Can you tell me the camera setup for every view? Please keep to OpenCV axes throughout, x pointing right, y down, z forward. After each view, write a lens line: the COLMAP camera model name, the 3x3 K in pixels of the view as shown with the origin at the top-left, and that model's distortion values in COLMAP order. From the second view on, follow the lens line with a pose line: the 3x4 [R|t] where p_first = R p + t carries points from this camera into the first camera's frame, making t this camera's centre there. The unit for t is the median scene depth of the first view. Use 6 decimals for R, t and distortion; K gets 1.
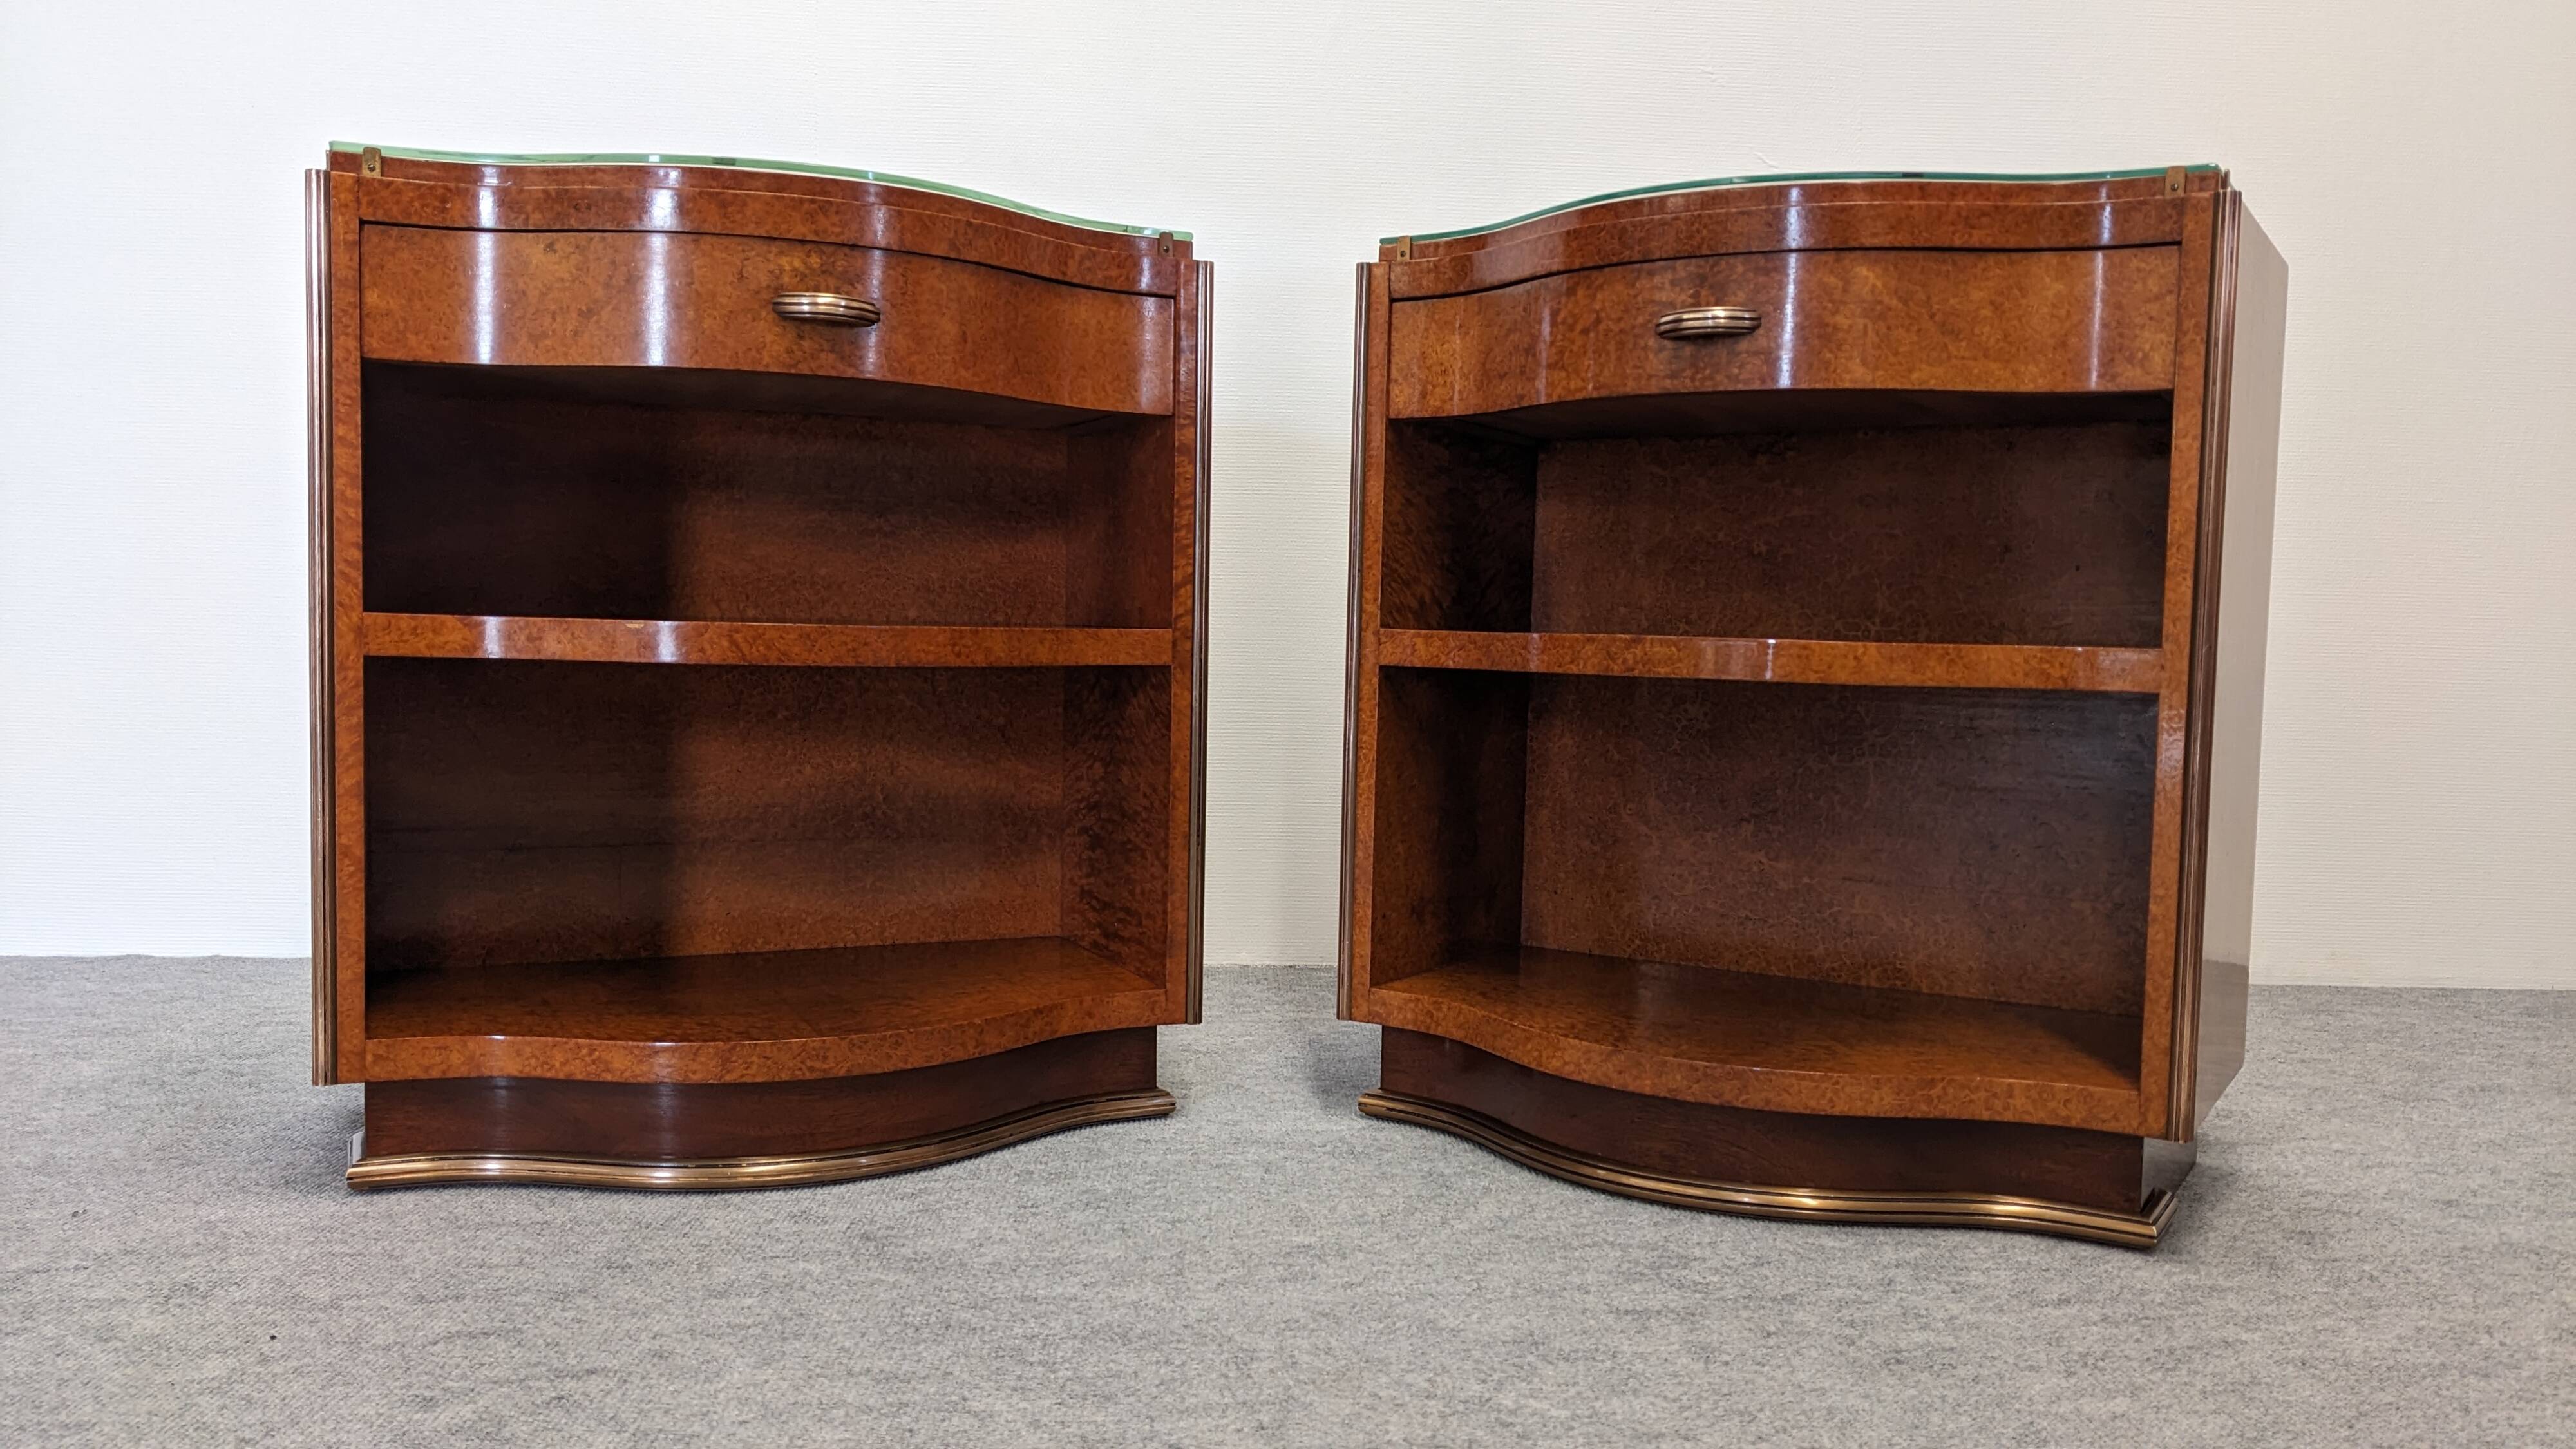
lens RADIAL K [[2005.8, 0, 1308.3], [0, 2005.8, 744.8], [0, 0, 1]] dist [0.048226, -0.074168]
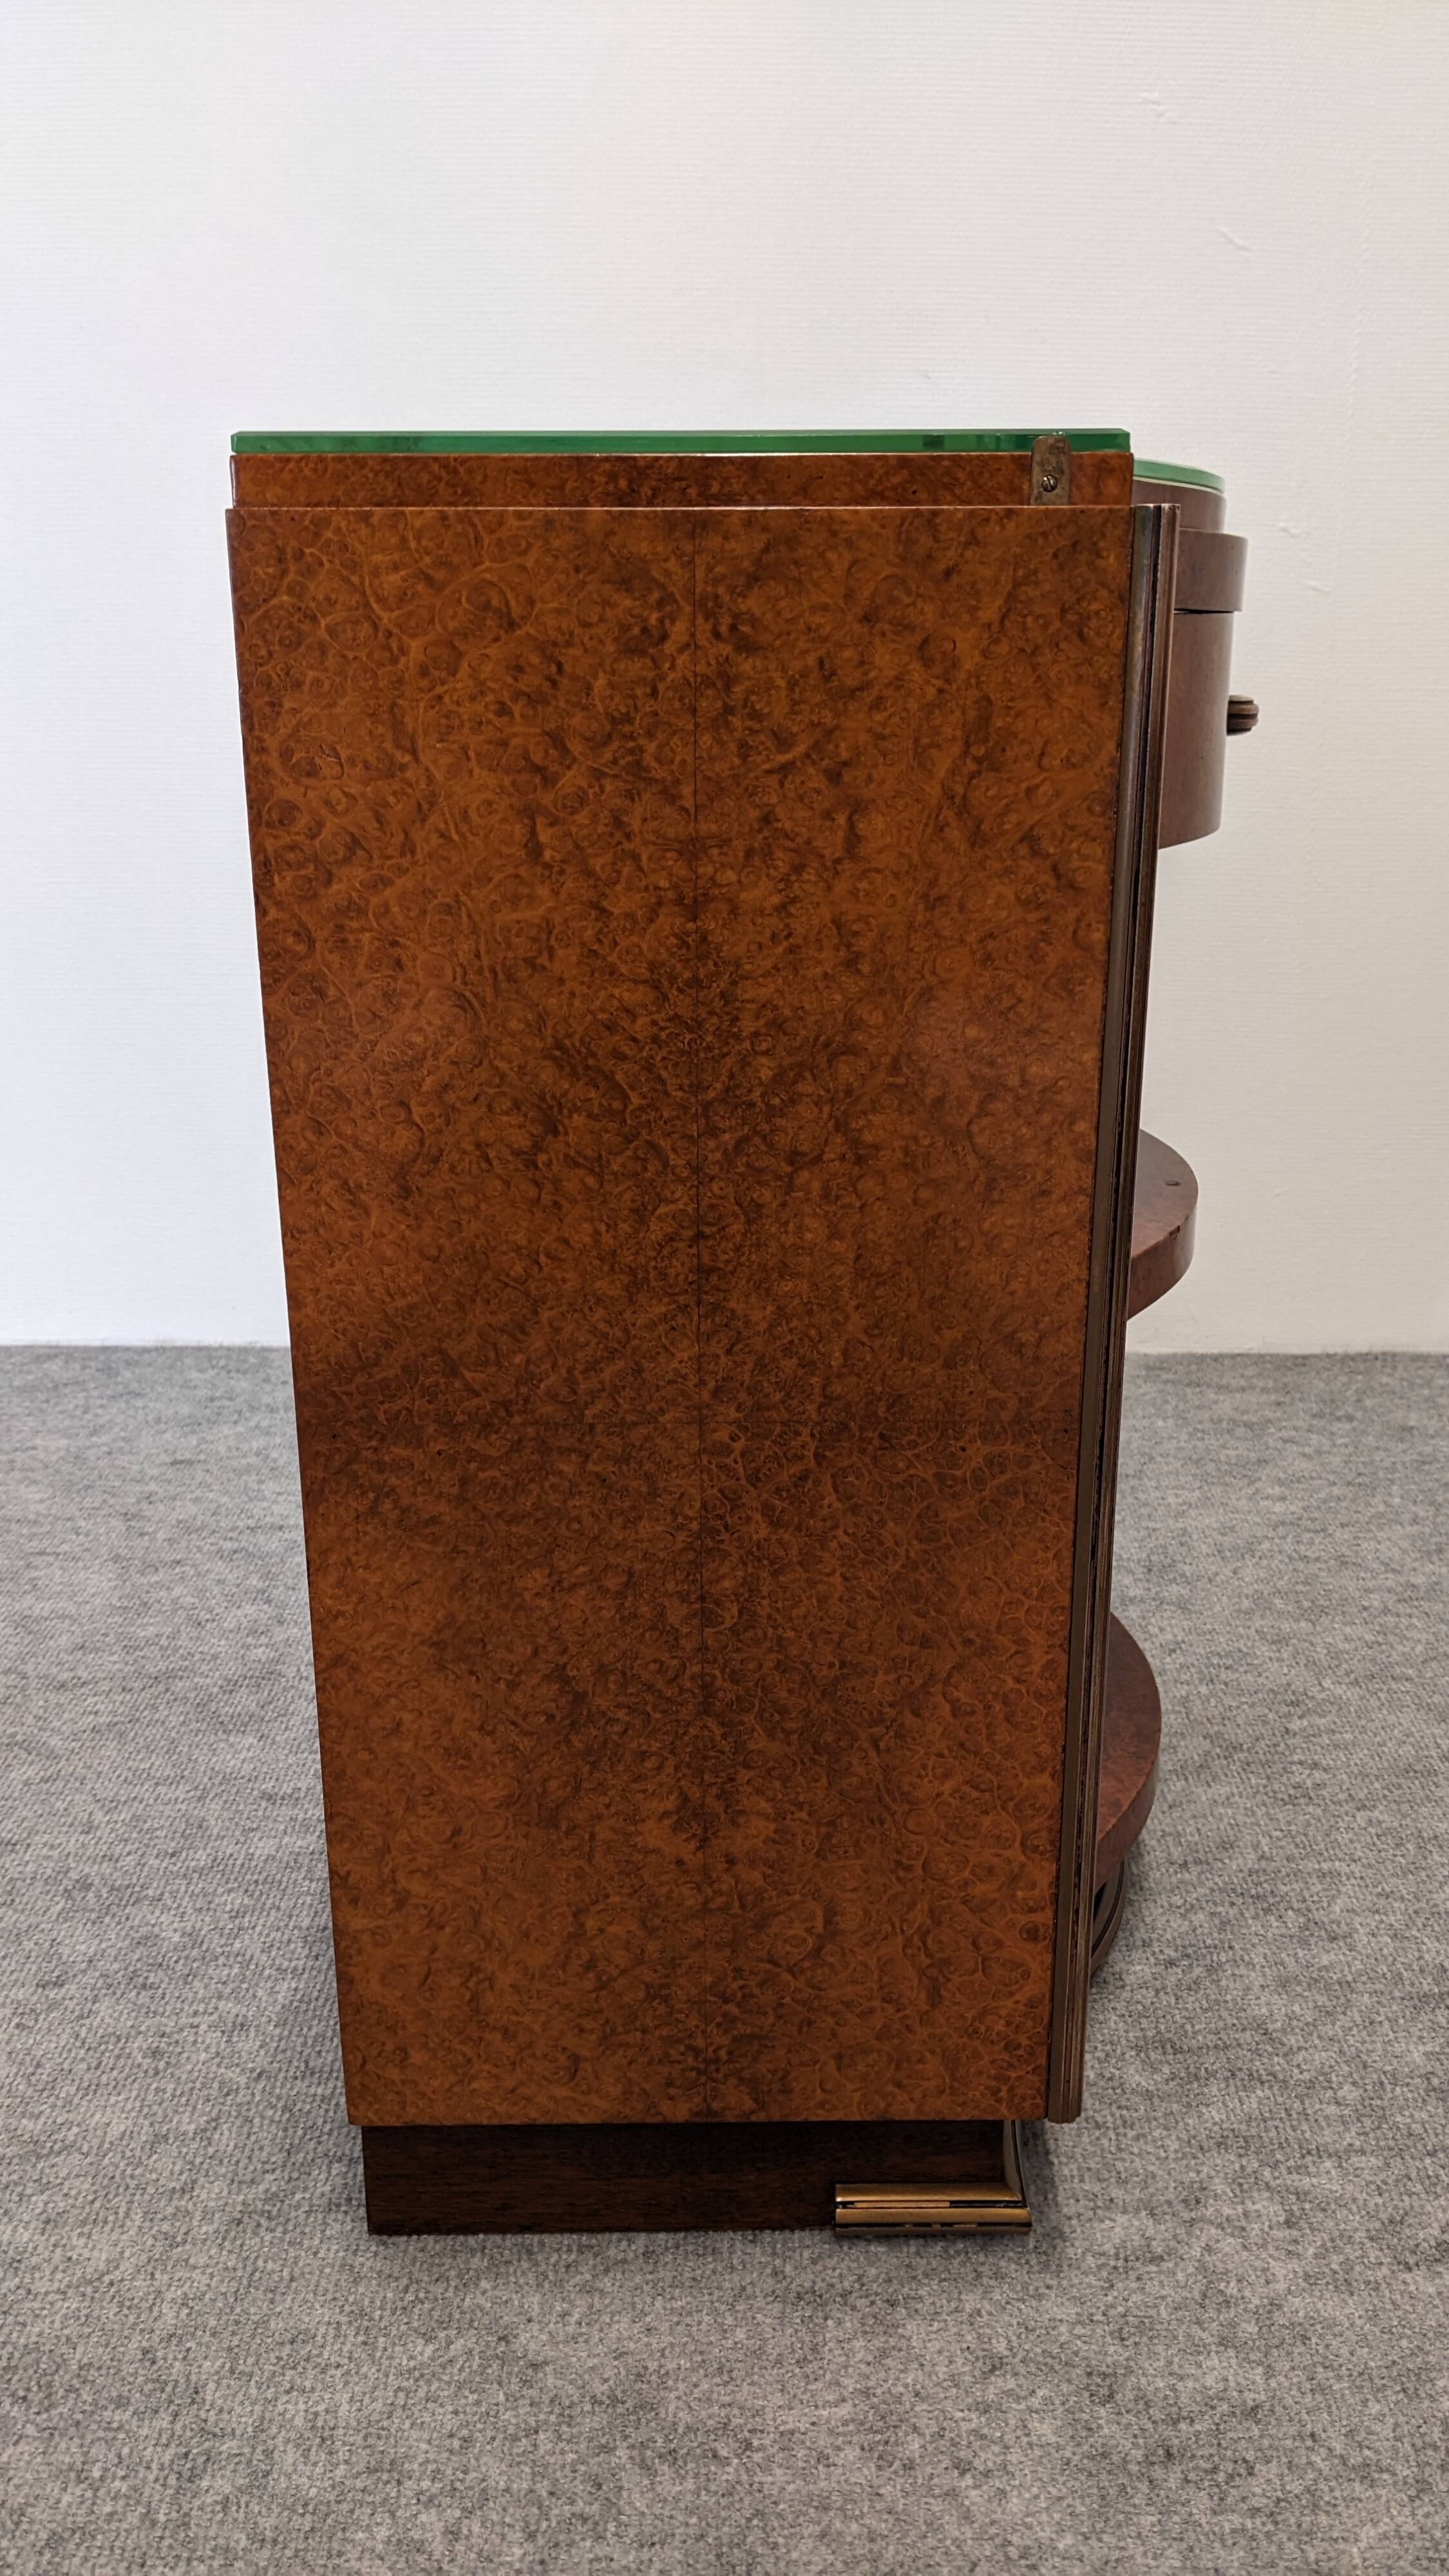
lens RADIAL K [[2015.3, 0, 740.2], [0, 2015.3, 1321.9], [0, 0, 1]] dist [0.040039, -0.067085]
pose [[0.900527, 0.123060, -0.417022, 0.103534], [-0.009217, 0.964299, 0.264654, -0.204496], [0.434702, -0.234485, 0.869512, 0.436824]]
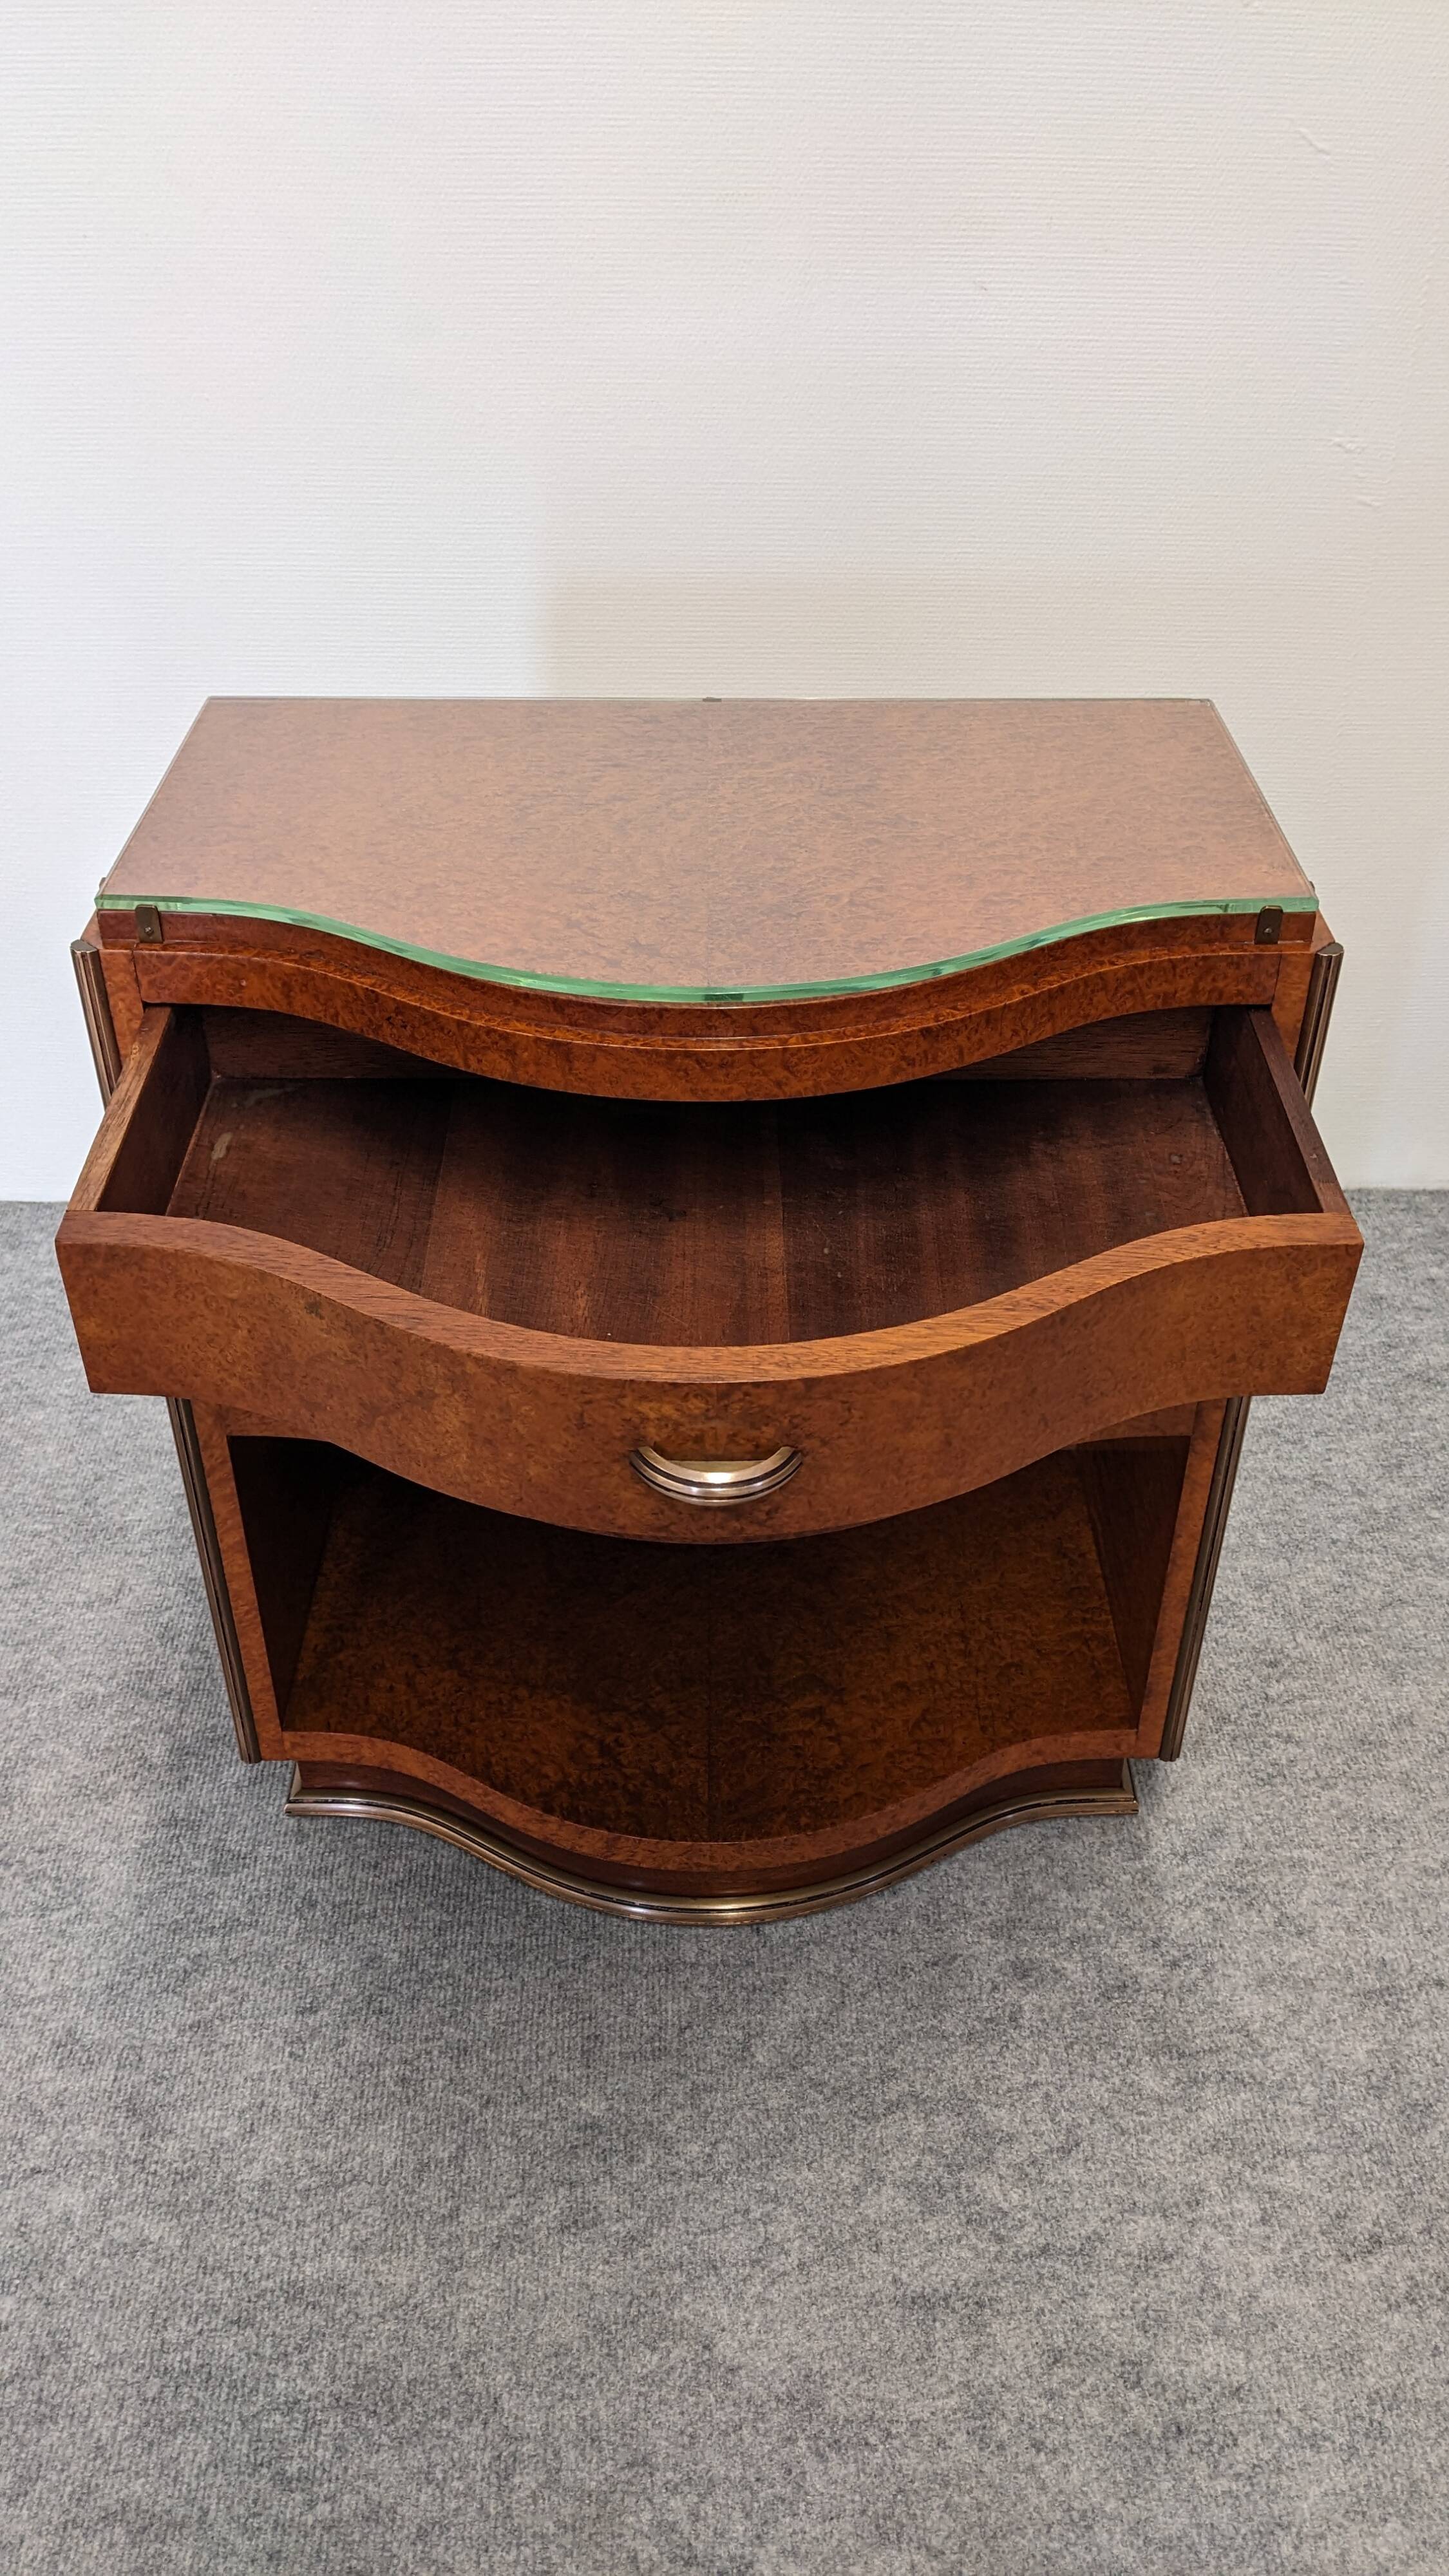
lens RADIAL K [[2005.8, 0, 729.1], [0, 2005.8, 1319.1], [0, 0, 1]] dist [0.048226, -0.074168]
pose [[0.914777, 0.230750, -0.331569, 0.015525], [-0.009631, 0.833021, 0.553158, -0.572966], [0.403845, -0.502822, 0.764250, 0.435015]]
